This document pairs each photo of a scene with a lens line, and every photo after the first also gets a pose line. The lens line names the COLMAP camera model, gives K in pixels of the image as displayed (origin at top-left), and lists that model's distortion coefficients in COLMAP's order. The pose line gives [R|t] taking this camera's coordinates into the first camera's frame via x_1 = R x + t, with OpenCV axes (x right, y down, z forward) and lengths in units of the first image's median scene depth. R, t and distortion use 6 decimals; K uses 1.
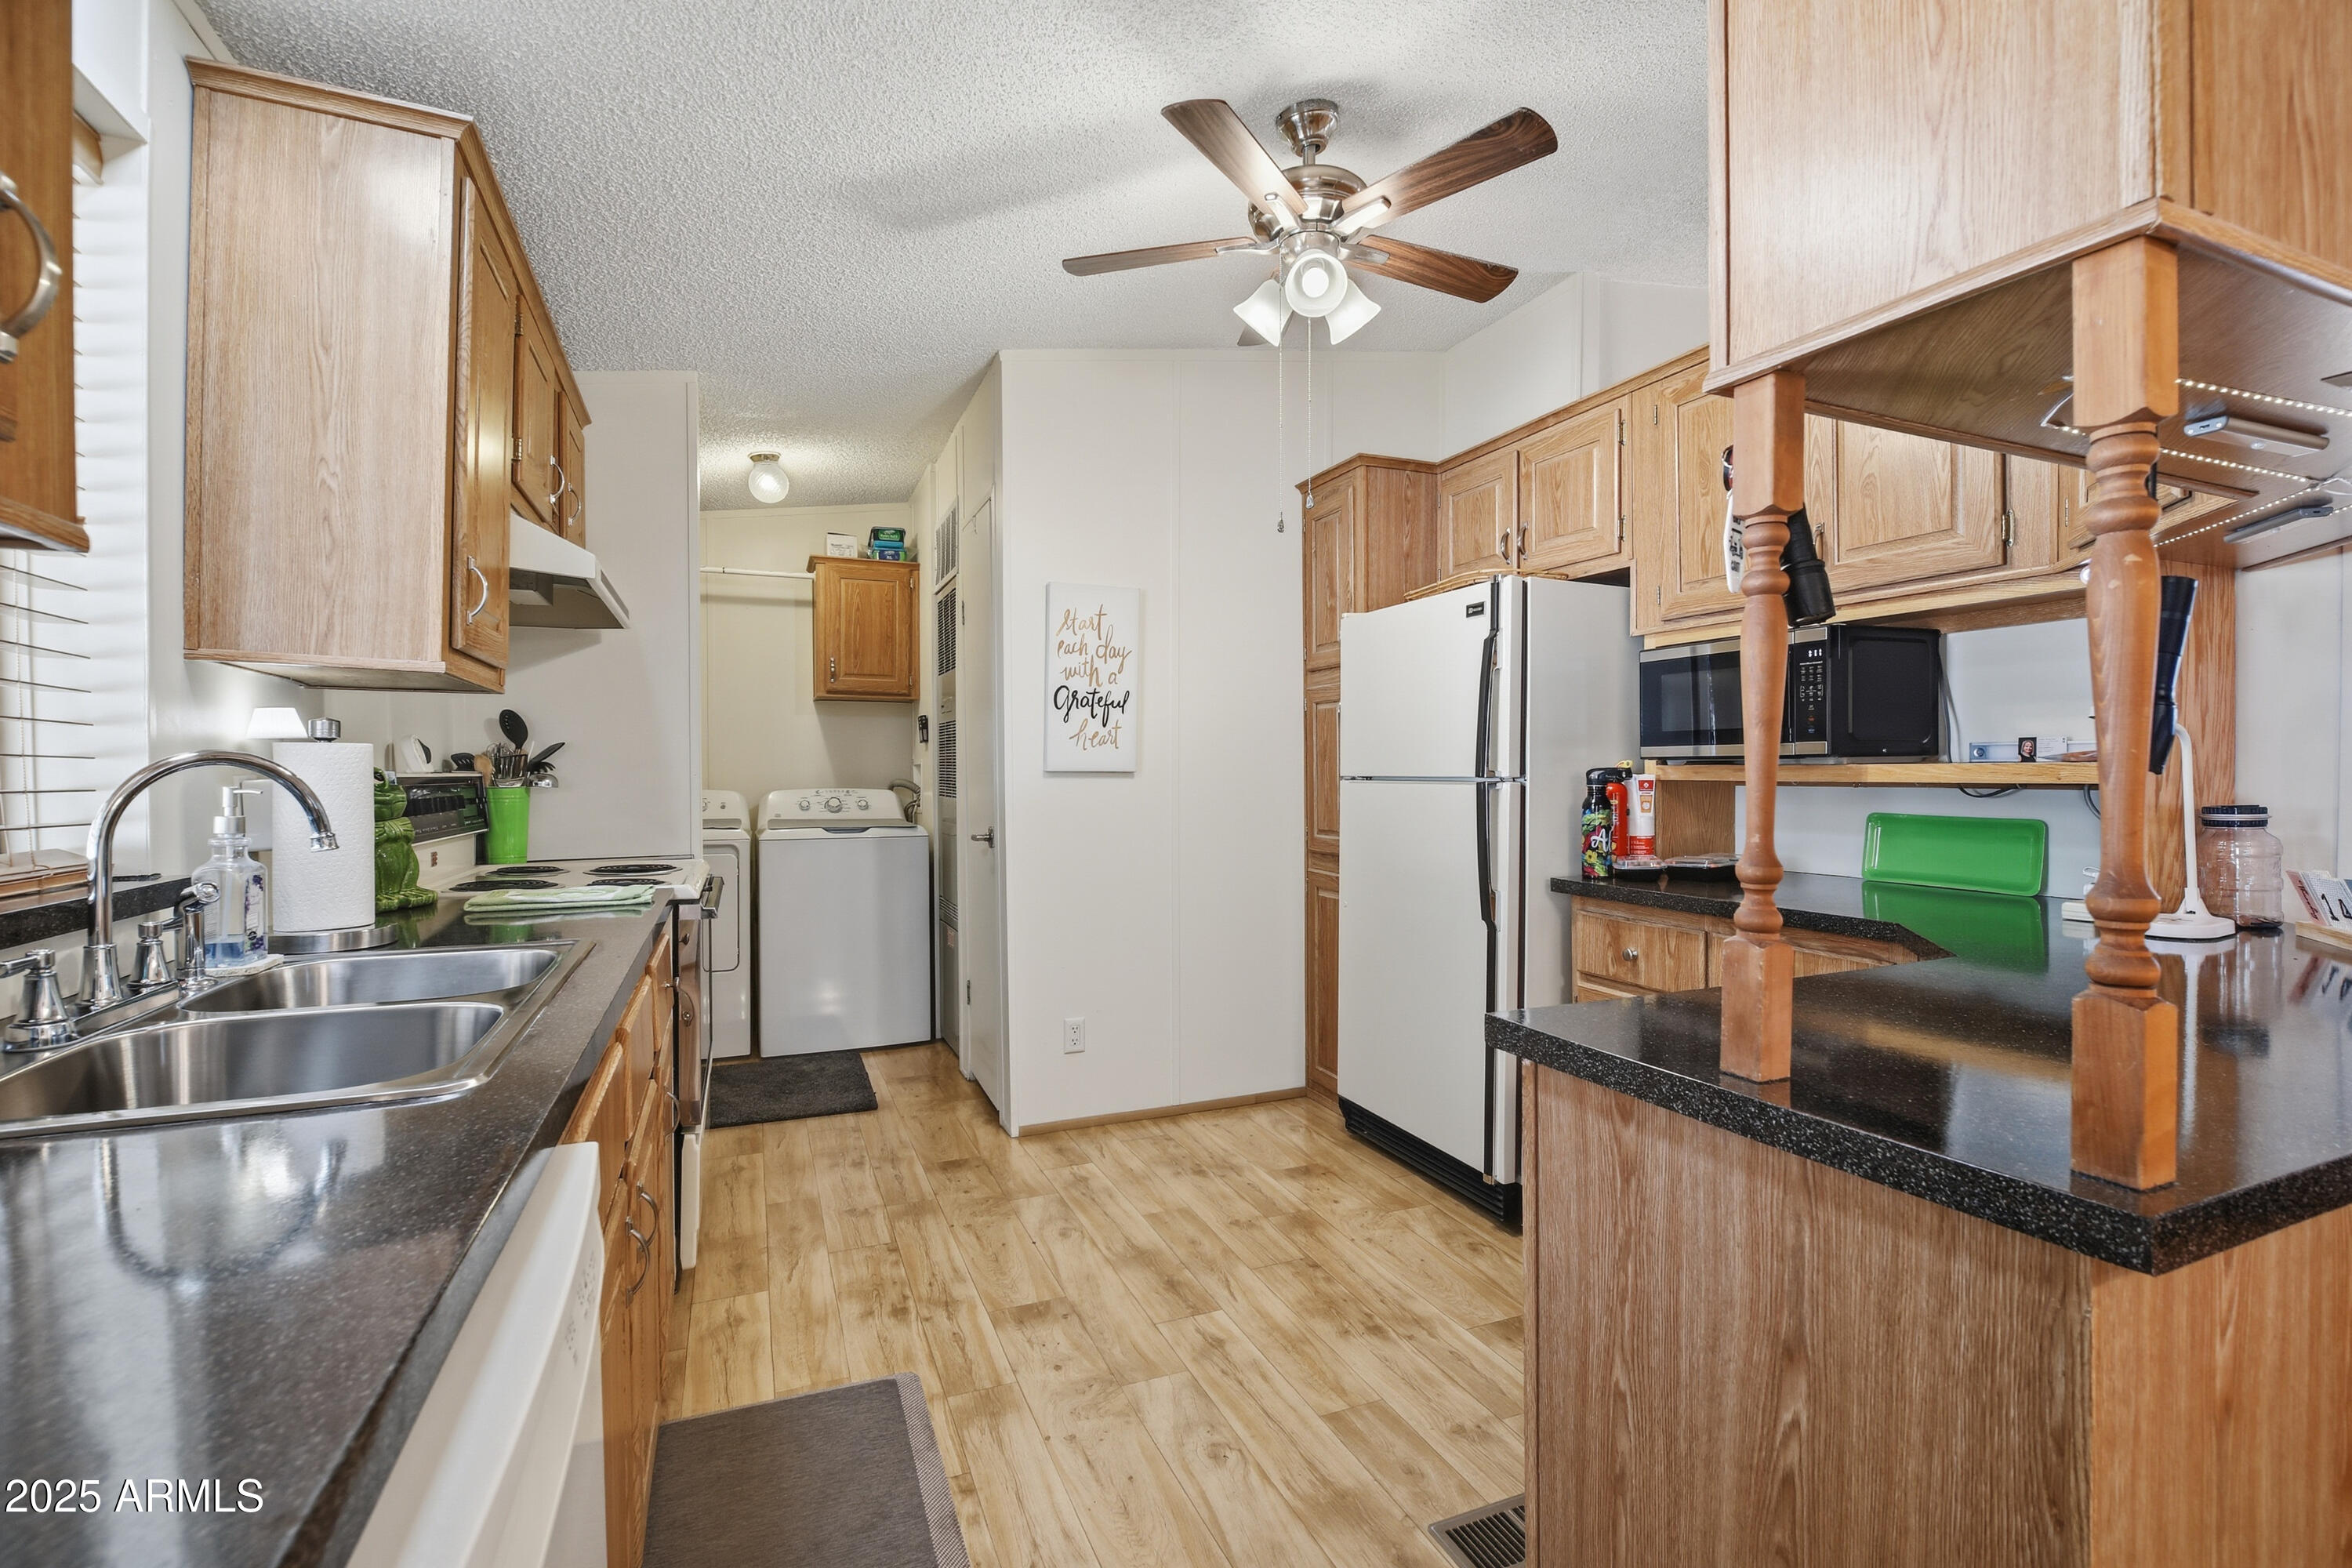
lens RADIAL K [[1056.2, 0, 1207.8], [0, 1056.2, 768.7], [0, 0, 1]] dist [-0.008220, -0.003595]
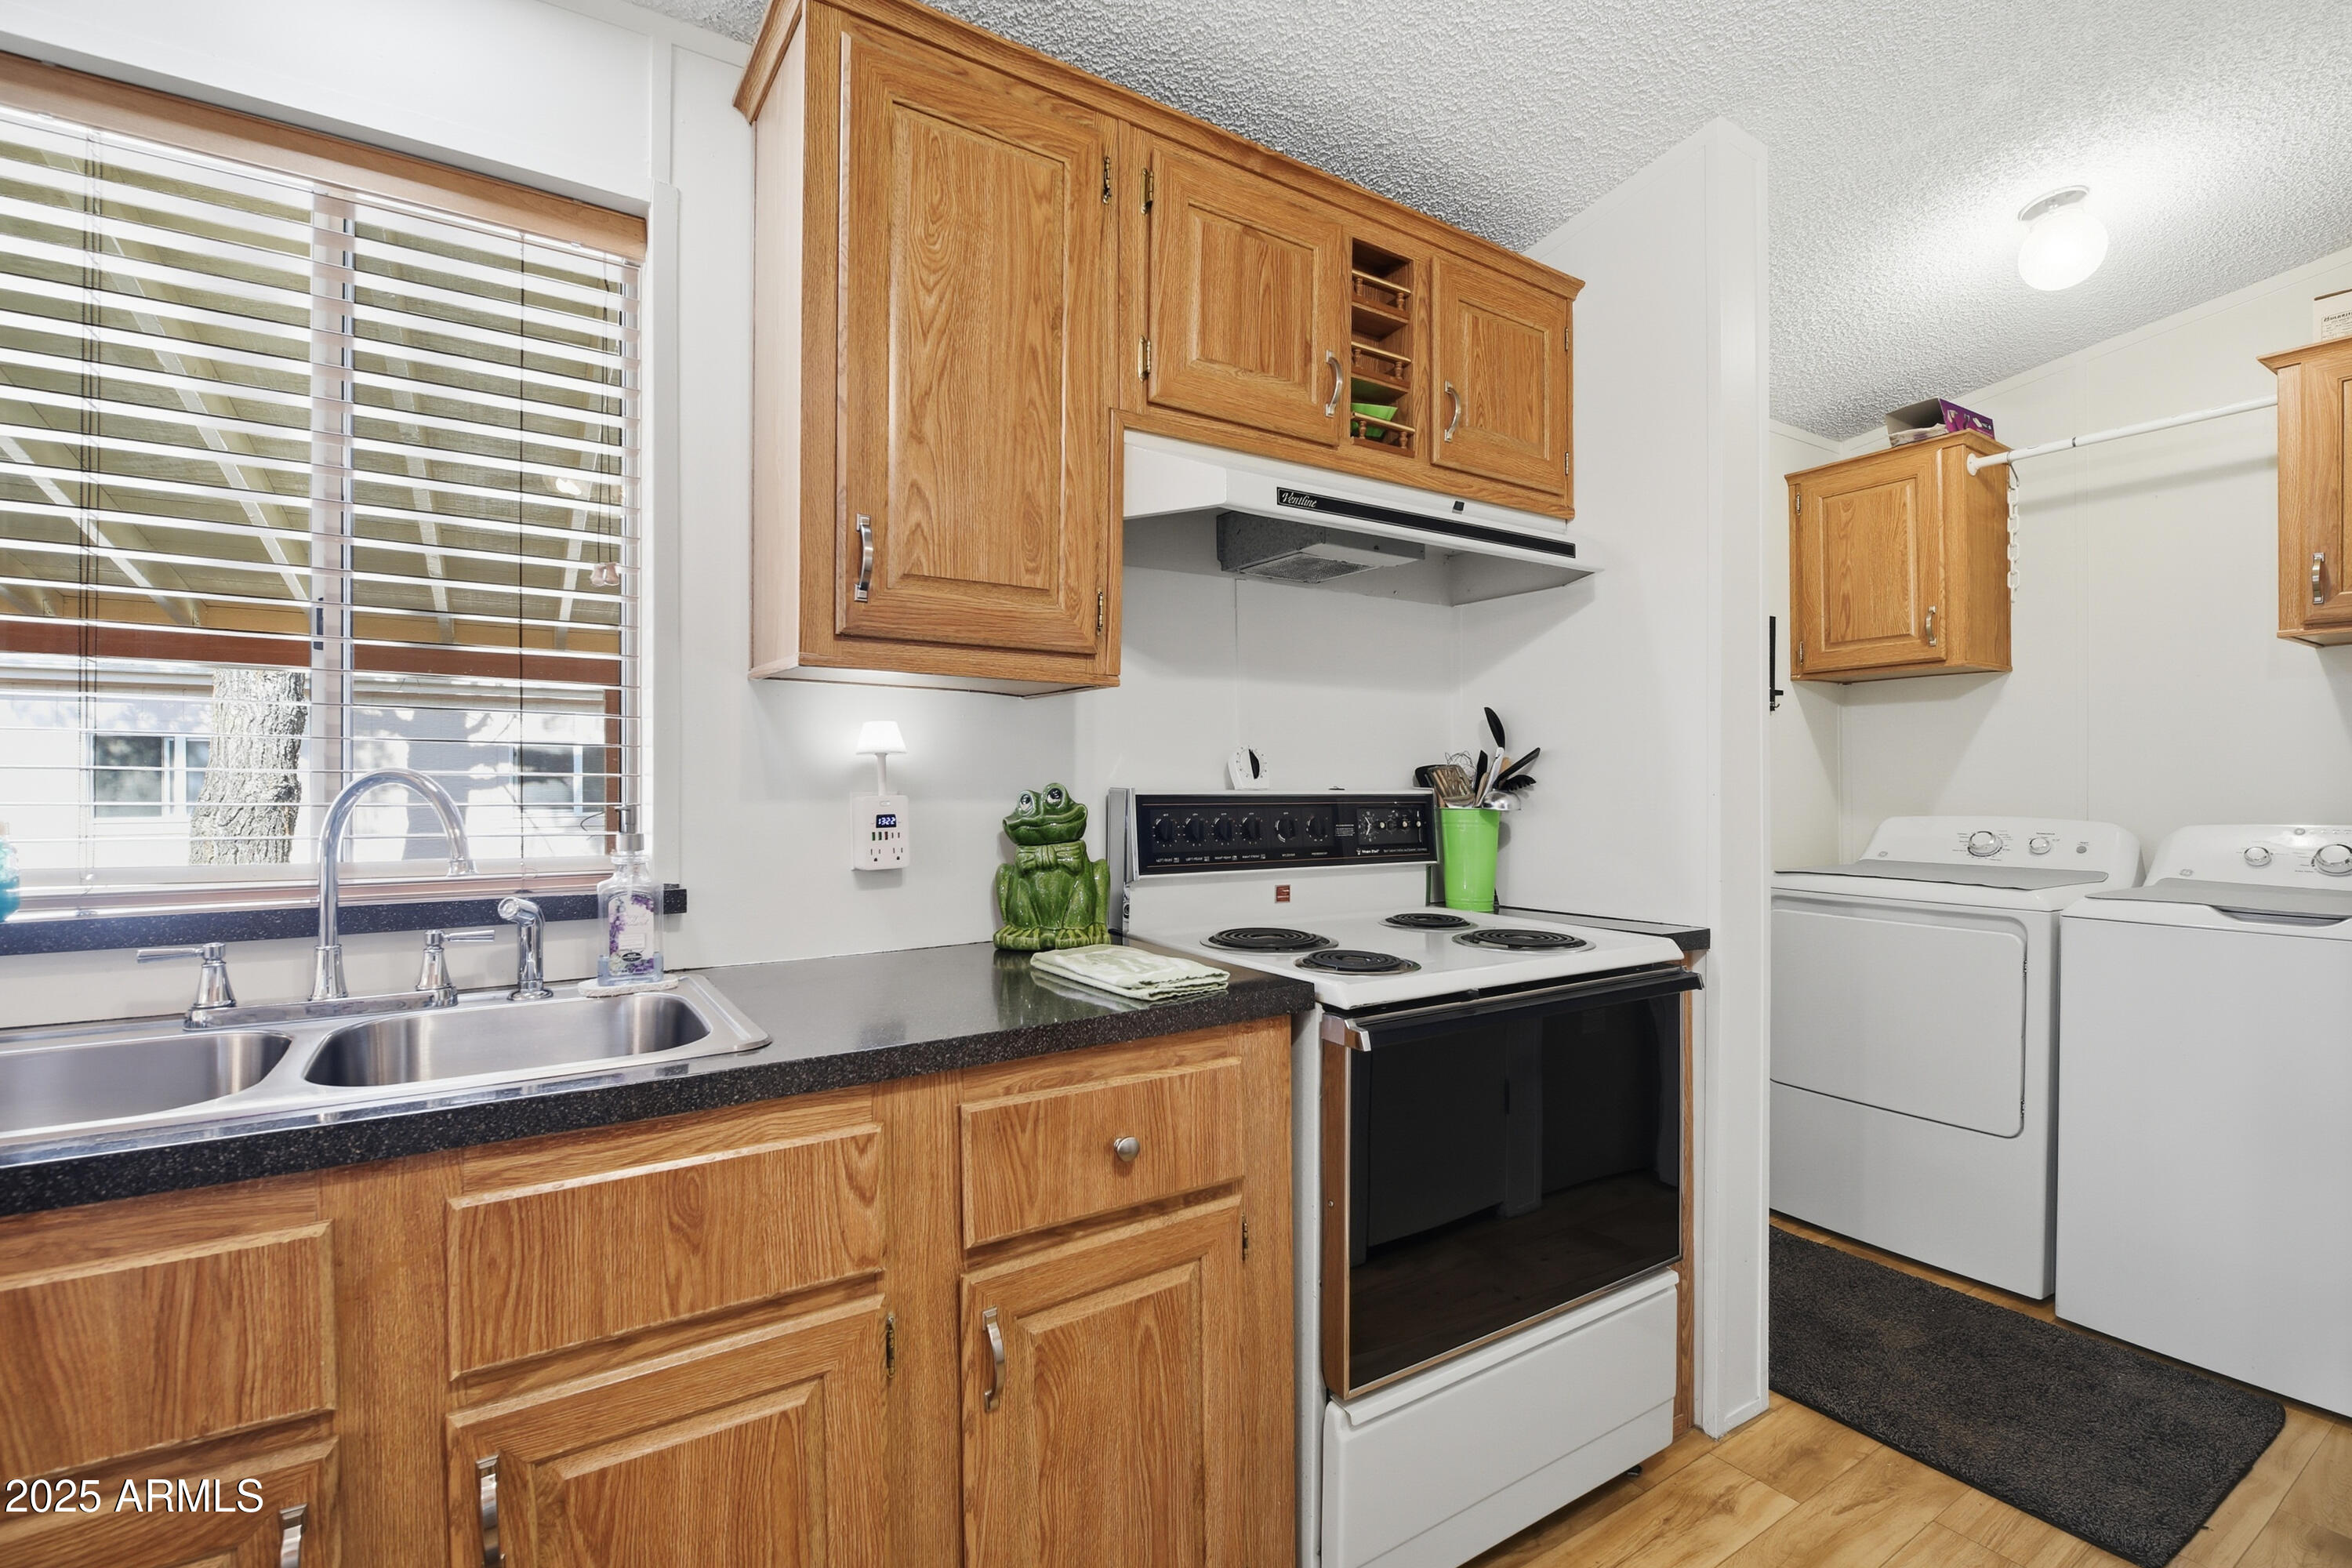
lens RADIAL K [[1056.2, 0, 1158.3], [0, 1056.2, 785.3], [0, 0, 1]] dist [-0.008220, -0.003595]
pose [[0.139258, 0.002670, -0.990253, 0.058690], [0.000824, 0.999996, 0.002812, -0.001037], [0.990256, -0.001207, 0.139255, 0.632159]]
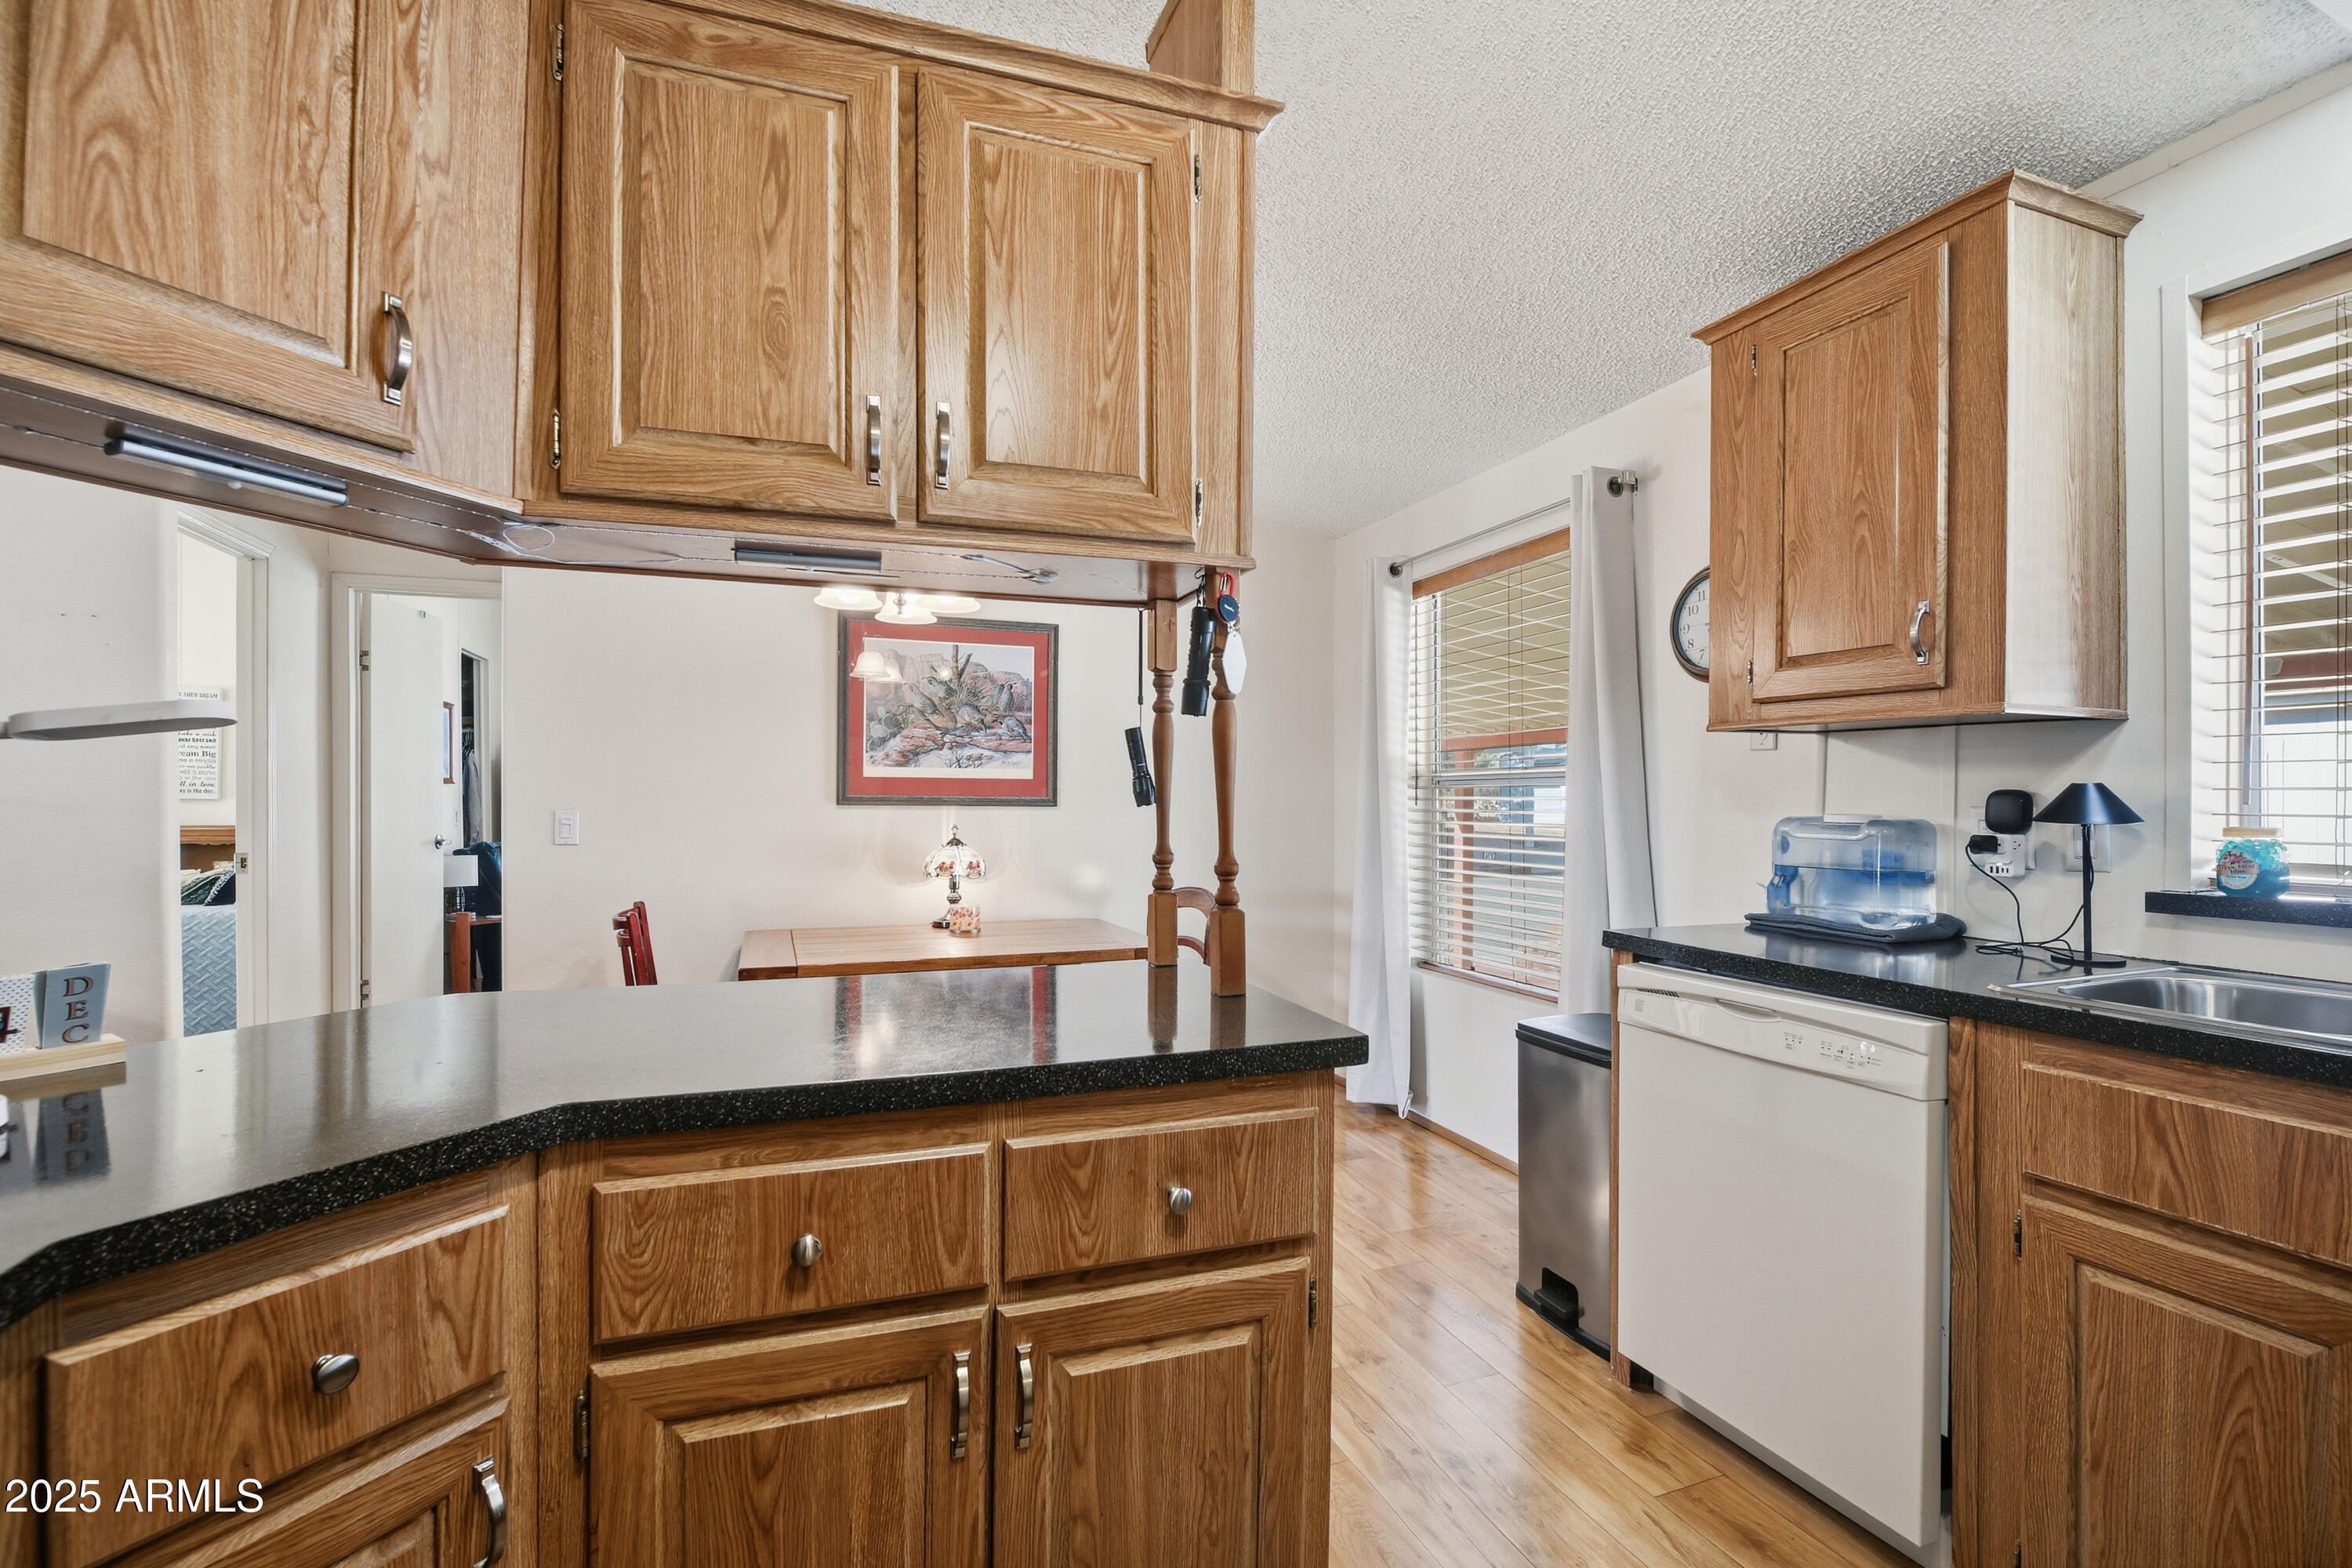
lens RADIAL K [[1056.2, 0, 1161.7], [0, 1056.2, 784.3], [0, 0, 1]] dist [-0.008220, -0.003595]
pose [[-0.996601, -0.006703, 0.082104, 0.190312], [-0.007142, 0.999962, -0.005050, -0.004201], [-0.082067, -0.005619, -0.996611, 0.923051]]
